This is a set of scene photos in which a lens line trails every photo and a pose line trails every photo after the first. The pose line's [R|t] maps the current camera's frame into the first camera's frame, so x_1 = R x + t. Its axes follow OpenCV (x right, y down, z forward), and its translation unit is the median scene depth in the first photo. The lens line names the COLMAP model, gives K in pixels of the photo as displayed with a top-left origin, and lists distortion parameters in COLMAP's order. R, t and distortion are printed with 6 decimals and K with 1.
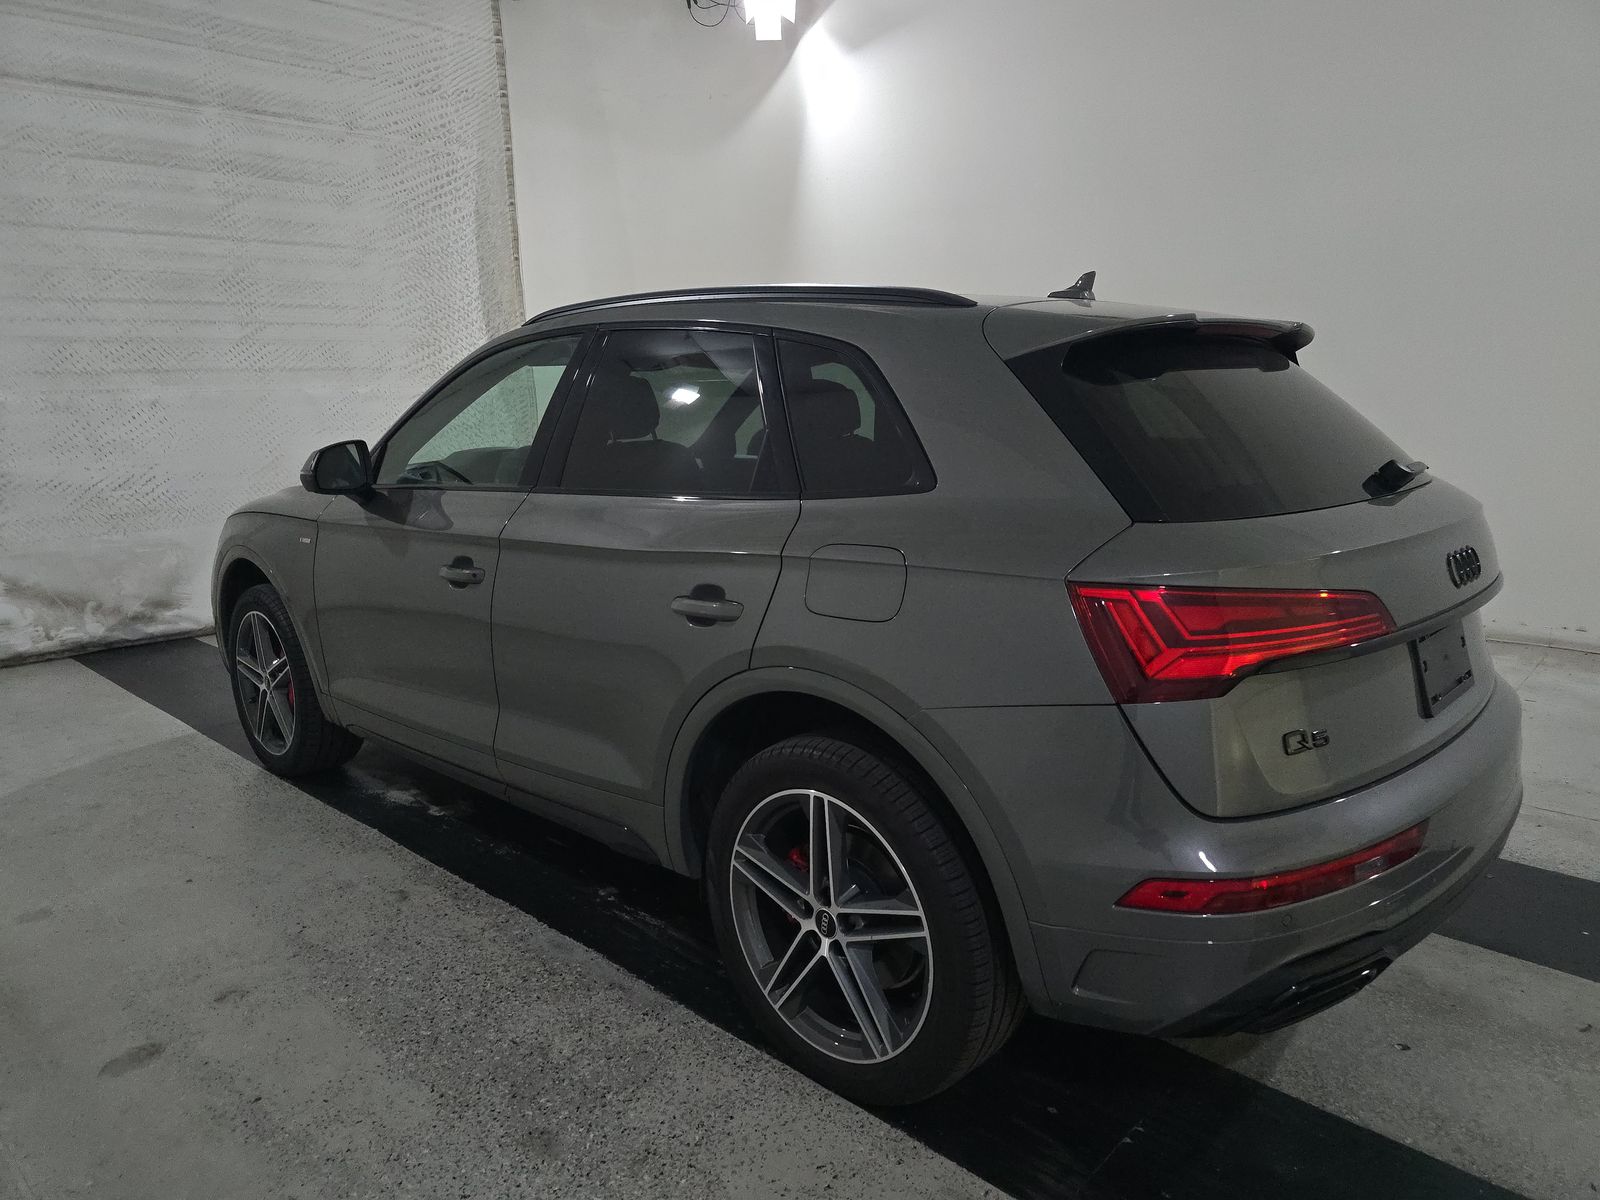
lens RADIAL K [[1109.9, 0, 800.0], [0, 1109.9, 600.0], [0, 0, 1]] dist [0.067778, -0.028405]
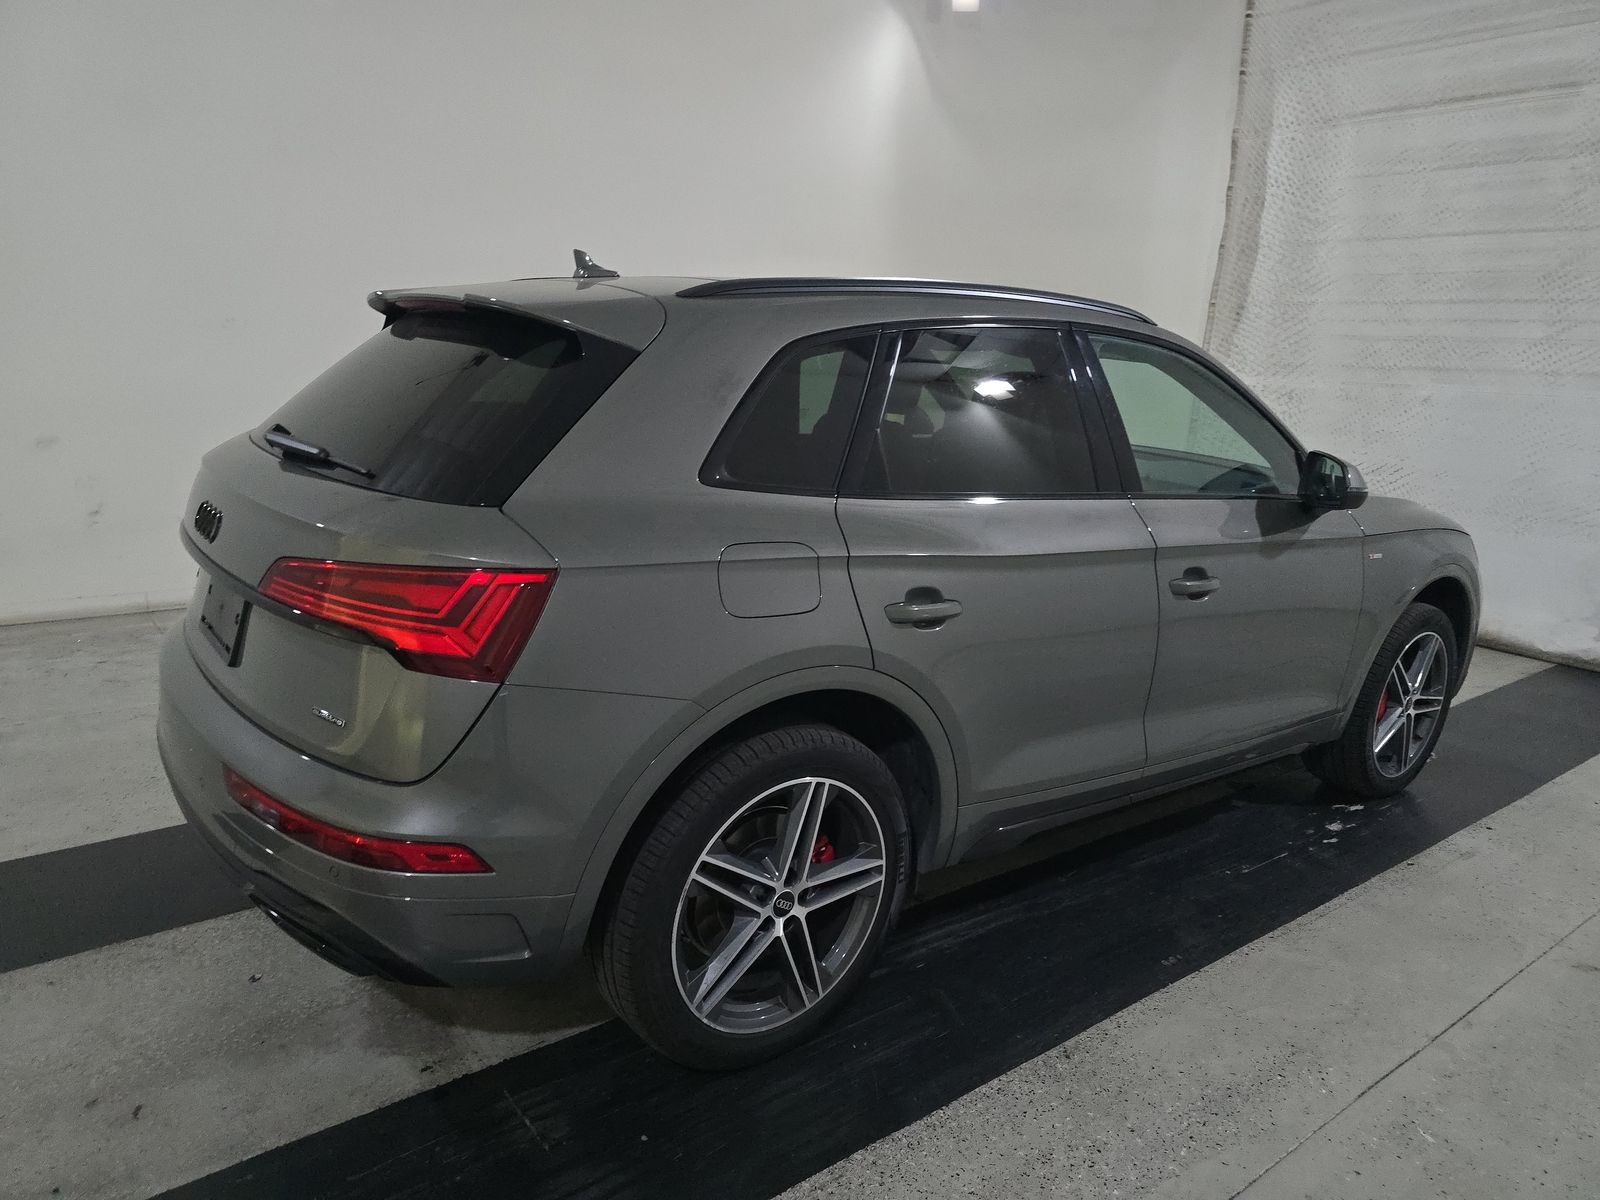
lens RADIAL K [[1109.4, 0, 800.0], [0, 1109.4, 600.0], [0, 0, 1]] dist [0.069101, -0.058612]
pose [[-0.138617, 0.231667, -0.962869, 0.512999], [-0.243907, 0.934321, 0.259912, -0.128321], [0.959841, 0.270878, -0.073007, 0.557865]]
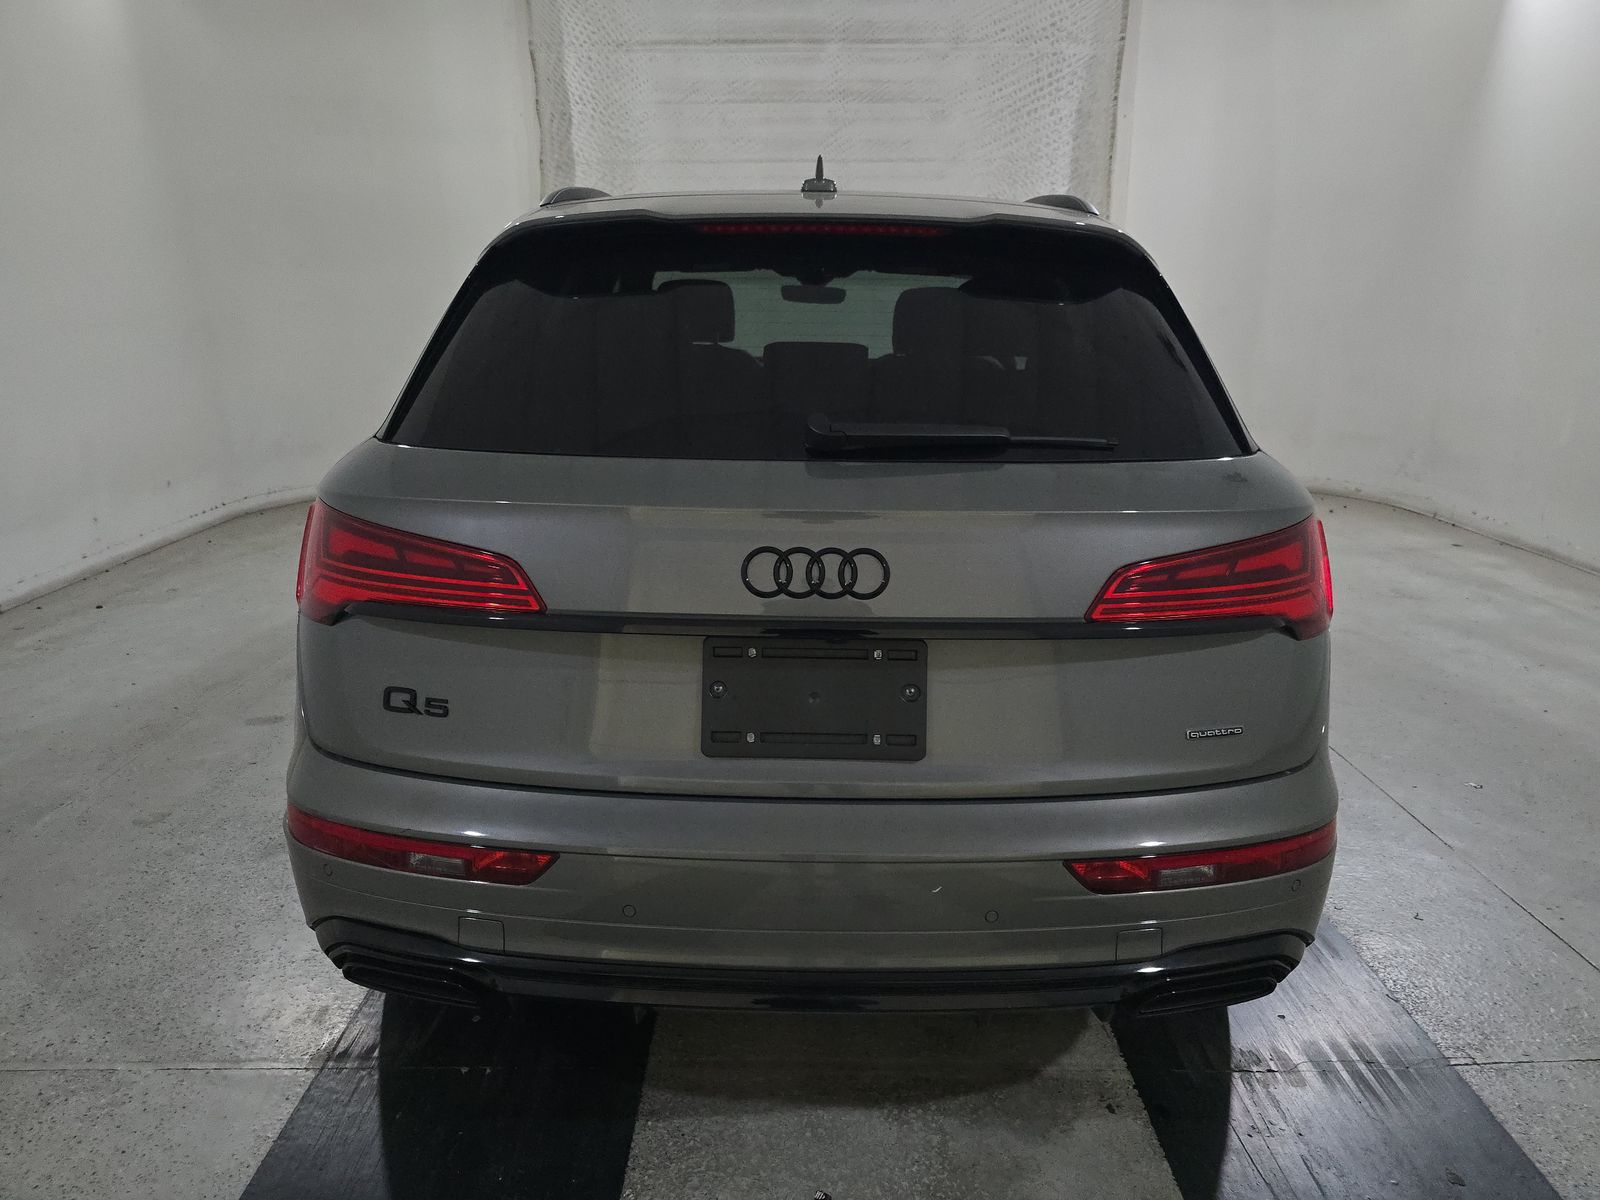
lens RADIAL K [[1109.4, 0, 800.0], [0, 1109.4, 600.0], [0, 0, 1]] dist [0.069101, -0.058612]
pose [[0.708723, 0.205684, -0.674837, 0.333518], [-0.152288, 0.978607, 0.138335, -0.033321], [0.688854, 0.004728, 0.724885, 0.150118]]
